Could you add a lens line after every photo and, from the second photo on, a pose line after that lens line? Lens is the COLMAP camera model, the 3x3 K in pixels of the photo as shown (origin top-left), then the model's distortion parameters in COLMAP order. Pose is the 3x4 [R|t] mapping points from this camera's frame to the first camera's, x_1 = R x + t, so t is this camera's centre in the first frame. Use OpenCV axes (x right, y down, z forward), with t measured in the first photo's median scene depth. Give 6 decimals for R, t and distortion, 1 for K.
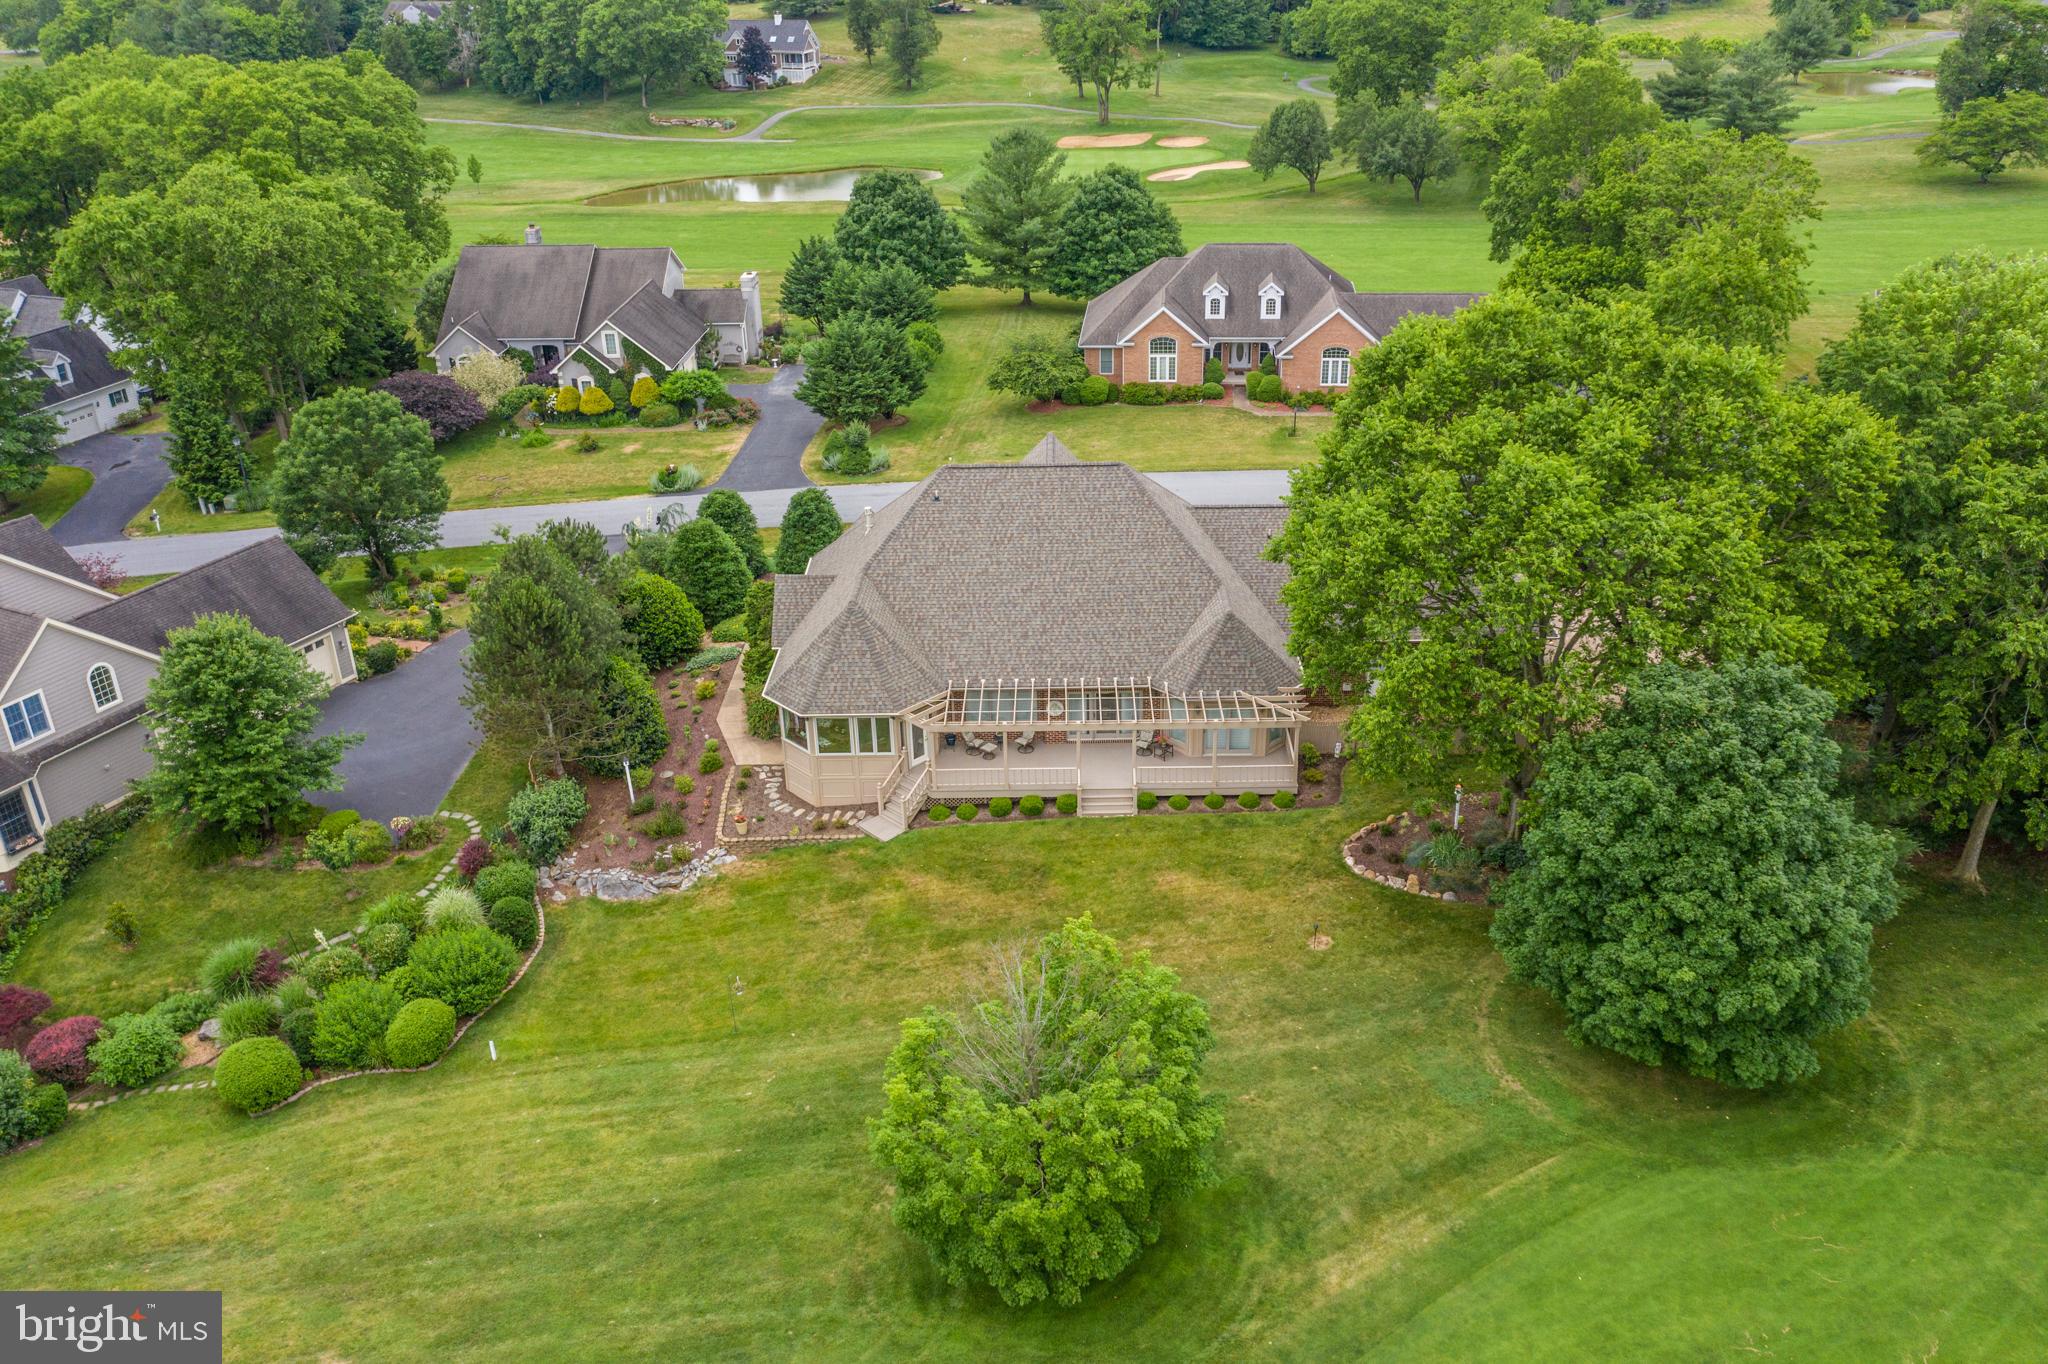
lens RADIAL K [[1686.5, 0, 1041.0], [0, 1686.5, 671.9], [0, 0, 1]] dist [-0.021564, 0.016937]
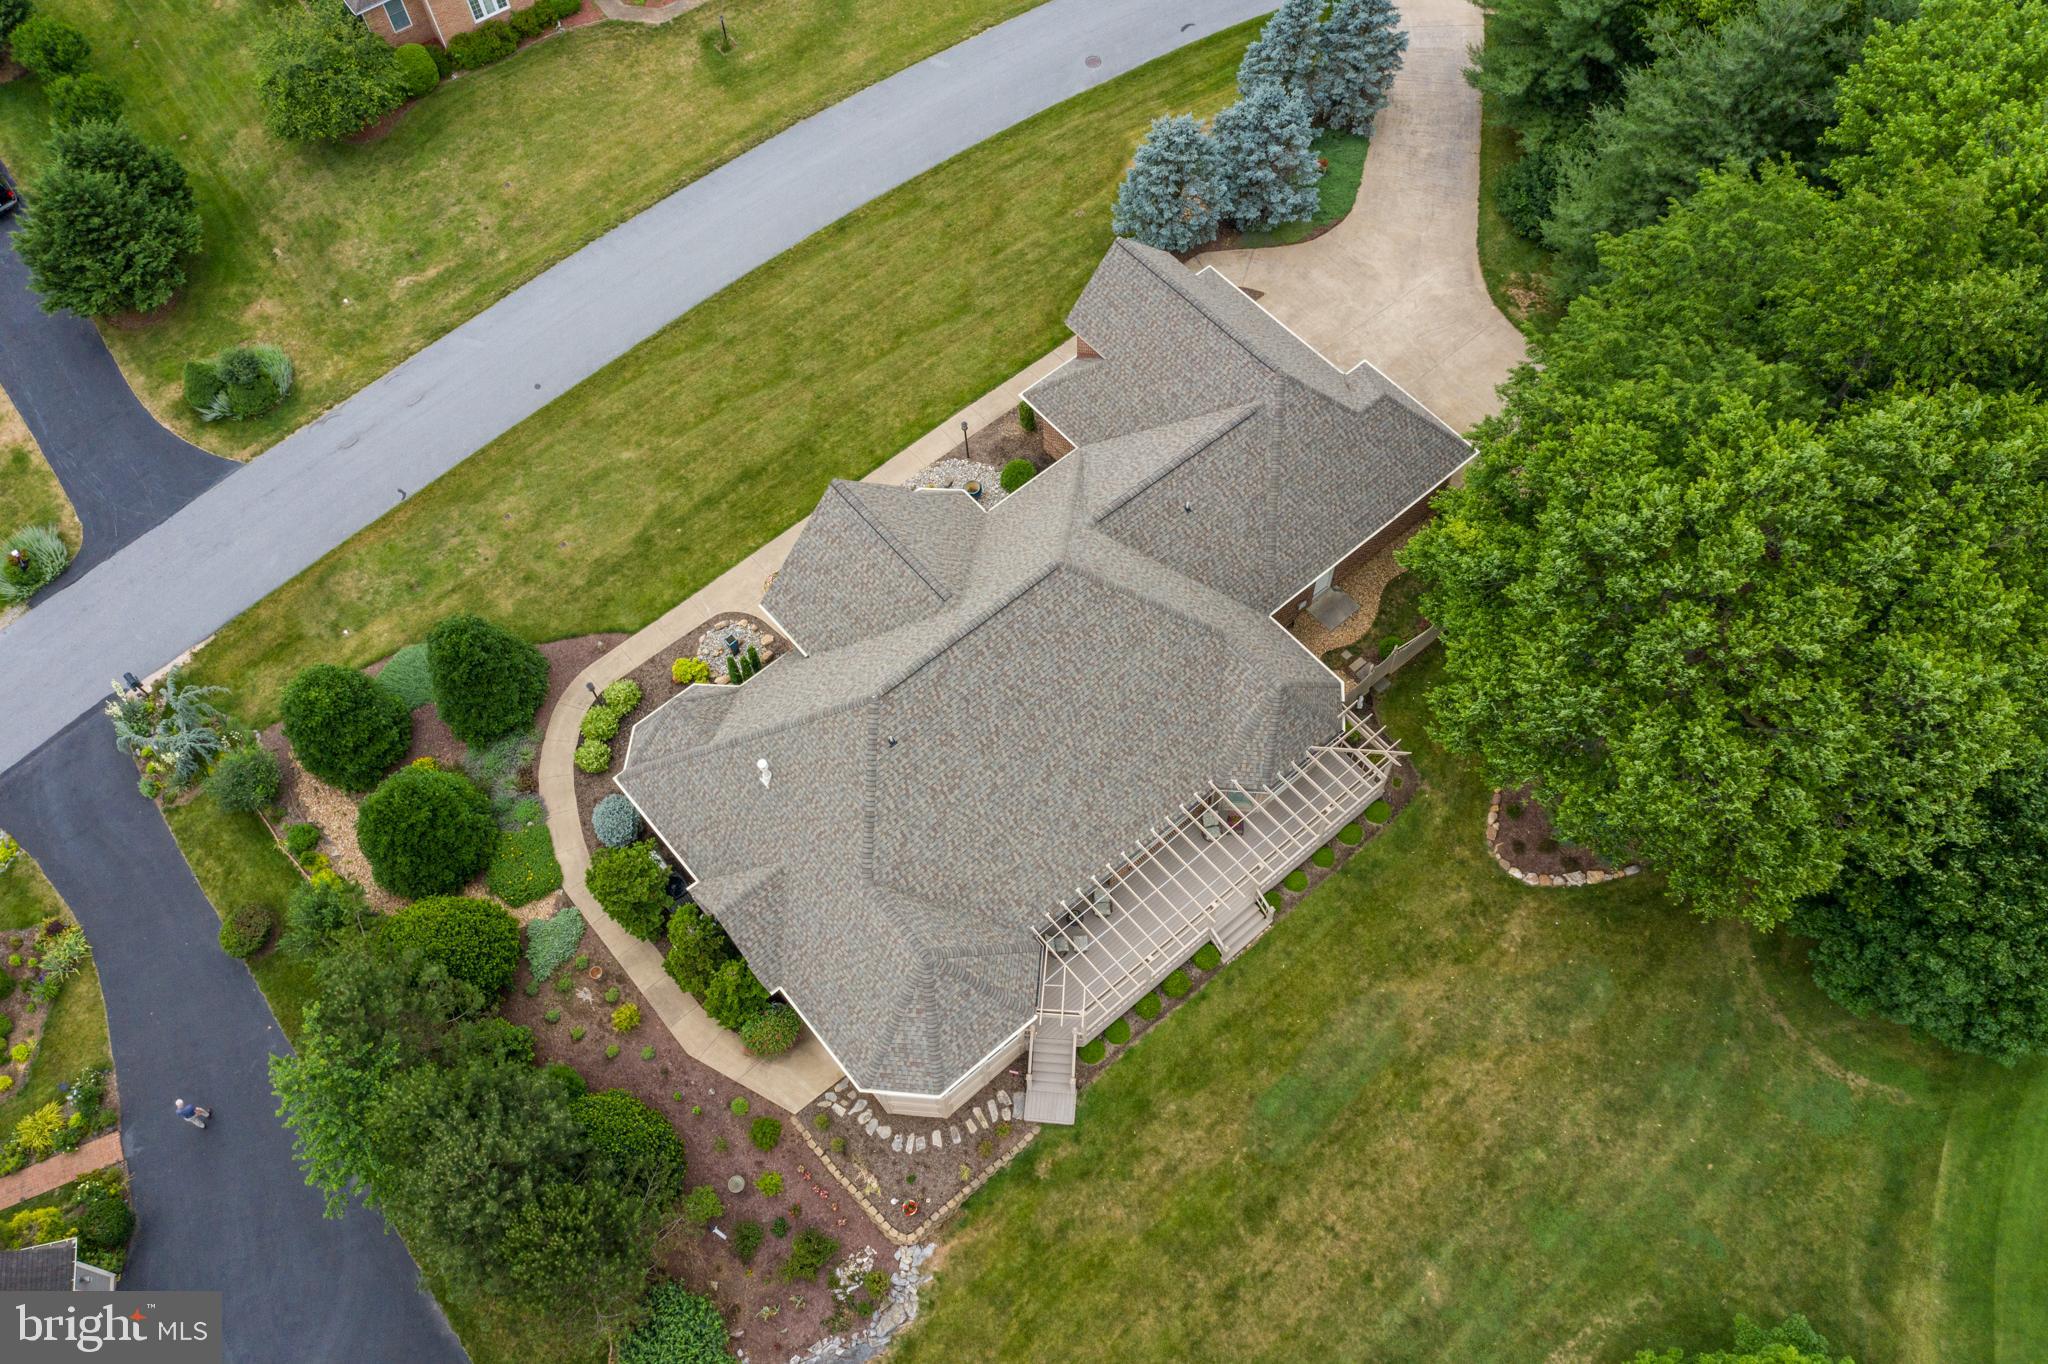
lens RADIAL K [[1686.5, 0, 1045.8], [0, 1686.5, 660.3], [0, 0, 1]] dist [-0.021564, 0.016937]
pose [[0.757020, -0.565576, 0.327177, -0.245236], [0.297019, 0.743884, 0.598679, -0.582840], [-0.581980, -0.356034, 0.731122, 0.452442]]
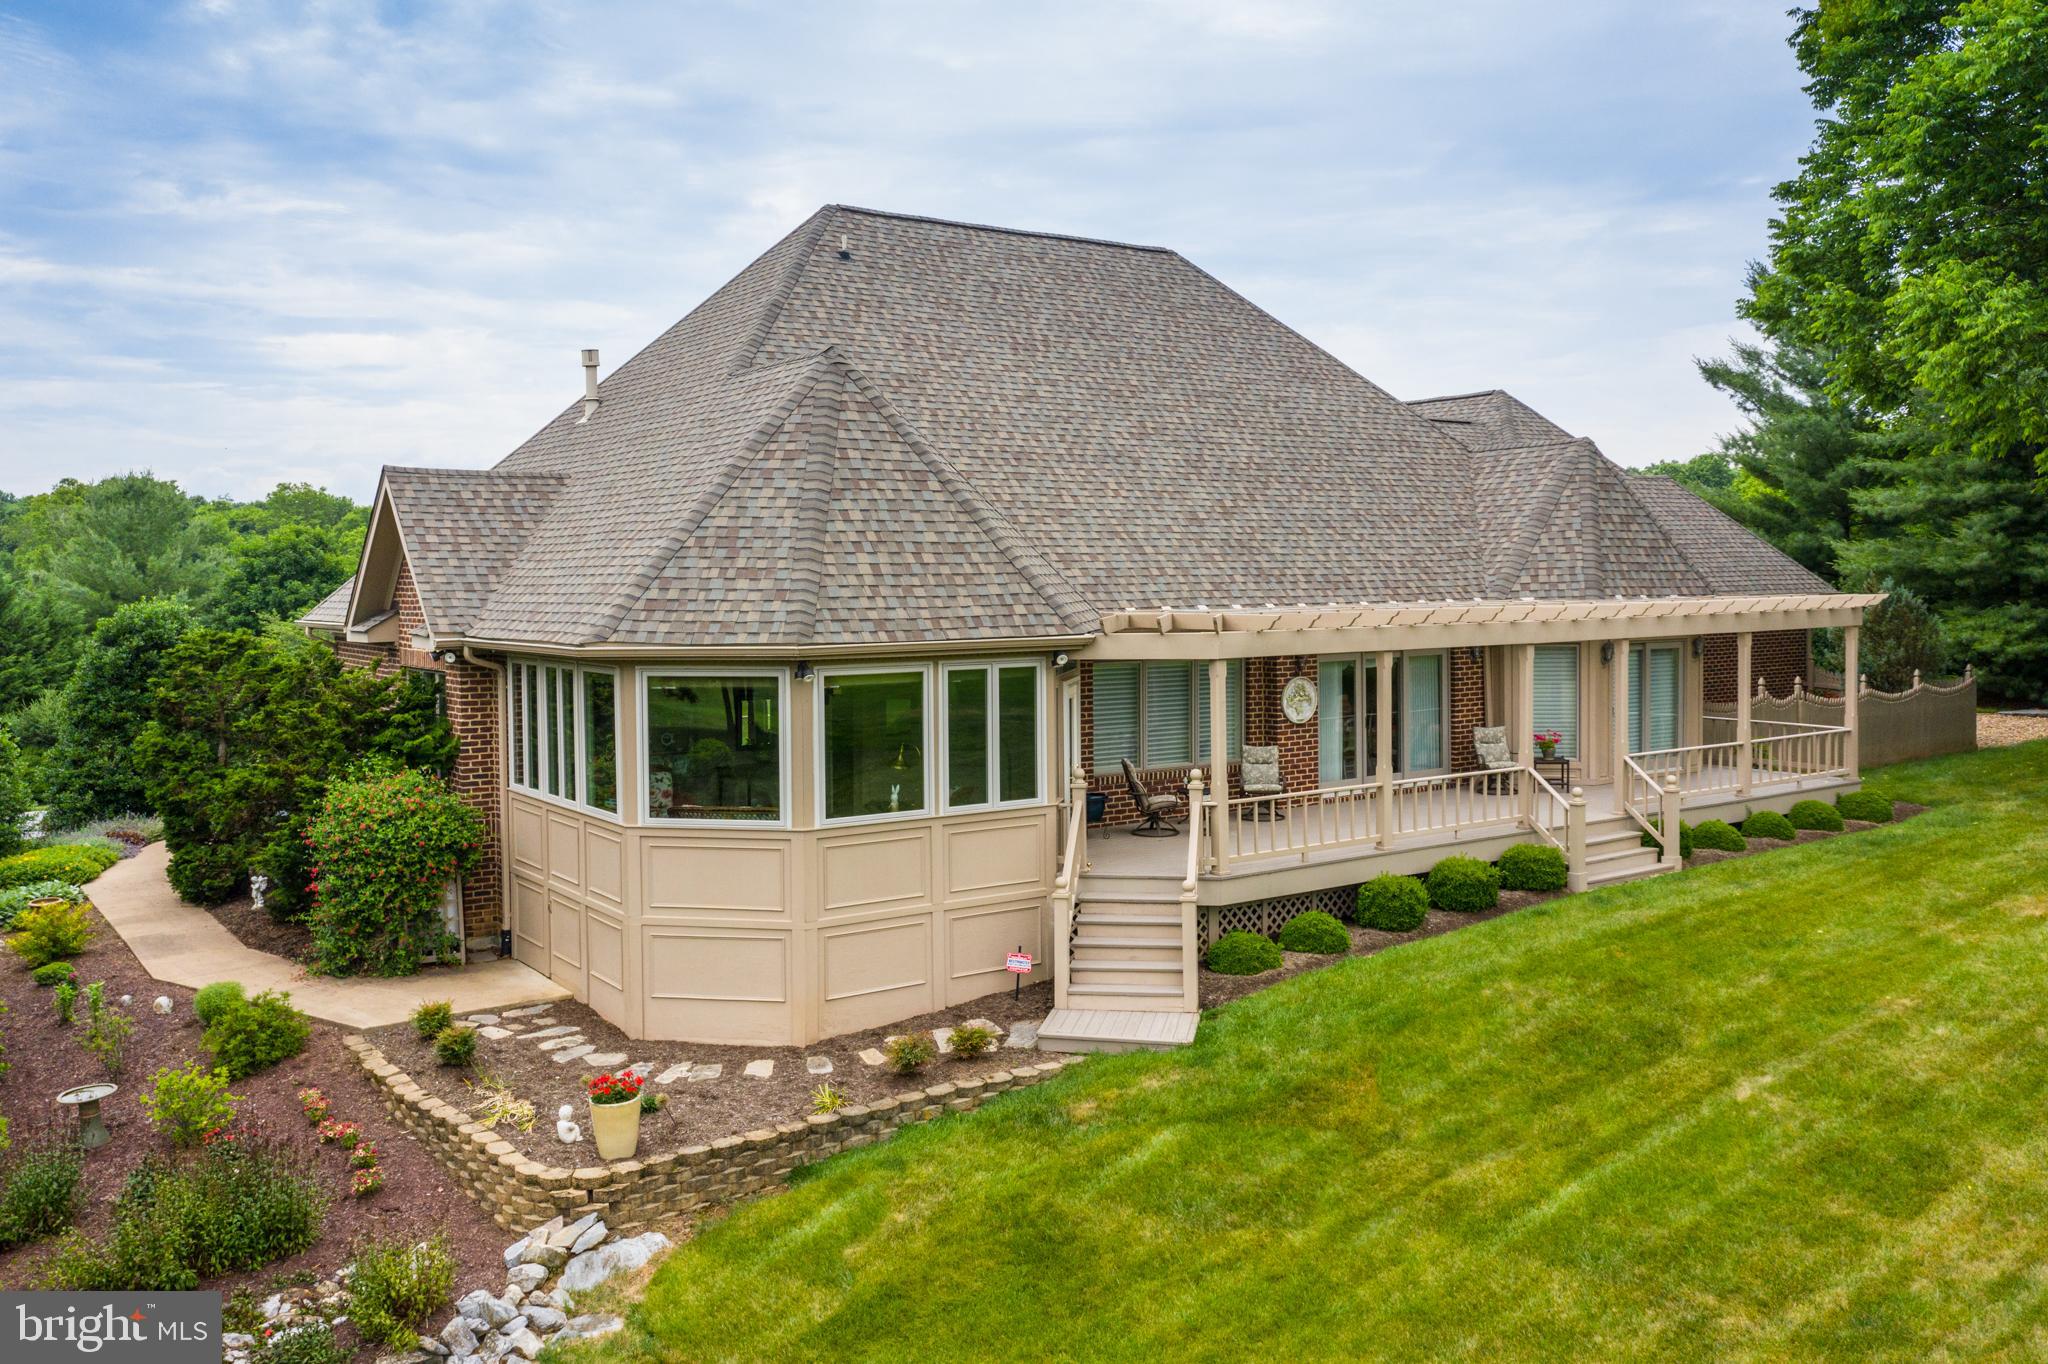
lens RADIAL K [[1686.5, 0, 1035.9], [0, 1686.5, 660.4], [0, 0, 1]] dist [-0.021564, 0.016937]
pose [[0.808367, -0.015907, 0.588463, -0.267835], [0.253597, 0.911532, -0.323725, 0.123724], [-0.531254, 0.410922, 0.740886, 0.766211]]
